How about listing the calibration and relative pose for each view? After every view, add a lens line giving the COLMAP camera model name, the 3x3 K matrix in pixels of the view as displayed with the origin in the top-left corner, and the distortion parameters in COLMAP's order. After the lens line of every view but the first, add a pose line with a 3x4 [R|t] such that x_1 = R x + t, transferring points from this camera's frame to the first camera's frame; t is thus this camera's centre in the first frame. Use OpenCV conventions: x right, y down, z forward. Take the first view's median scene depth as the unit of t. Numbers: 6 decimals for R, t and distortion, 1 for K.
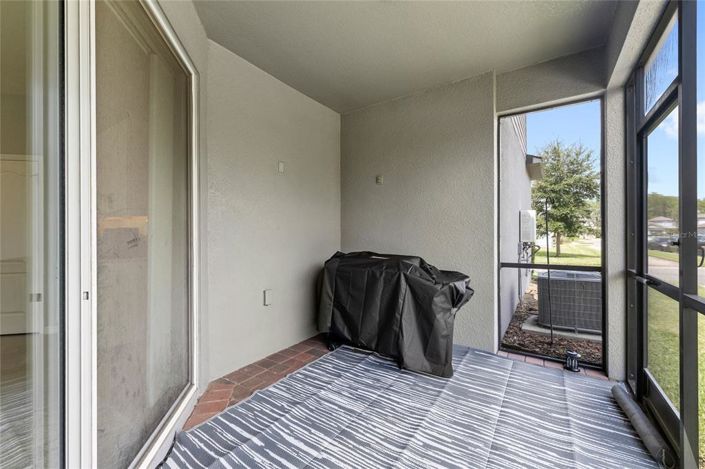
lens RADIAL K [[294.3, 0, 351.2], [0, 294.3, 235.3], [0, 0, 1]] dist [0.001557, 0.000088]
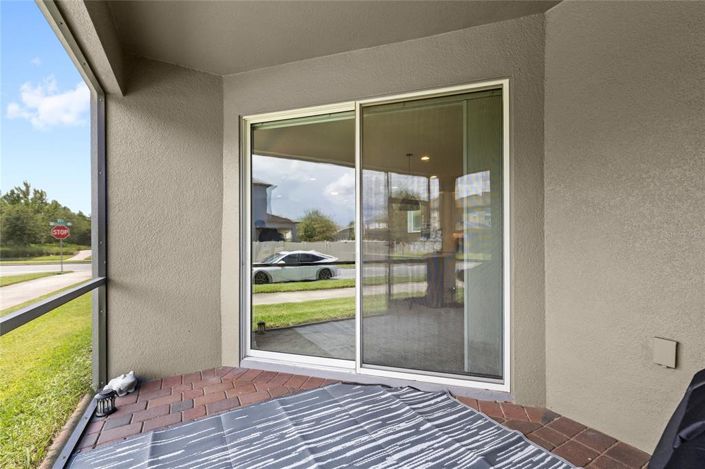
lens RADIAL K [[294.3, 0, 351.2], [0, 294.3, 240.3], [0, 0, 1]] dist [0.001557, 0.000088]
pose [[-0.445251, -0.006169, -0.895384, 0.741943], [0.002556, 0.999963, -0.008161, 0.008721], [0.895402, -0.005923, -0.445219, 1.153040]]
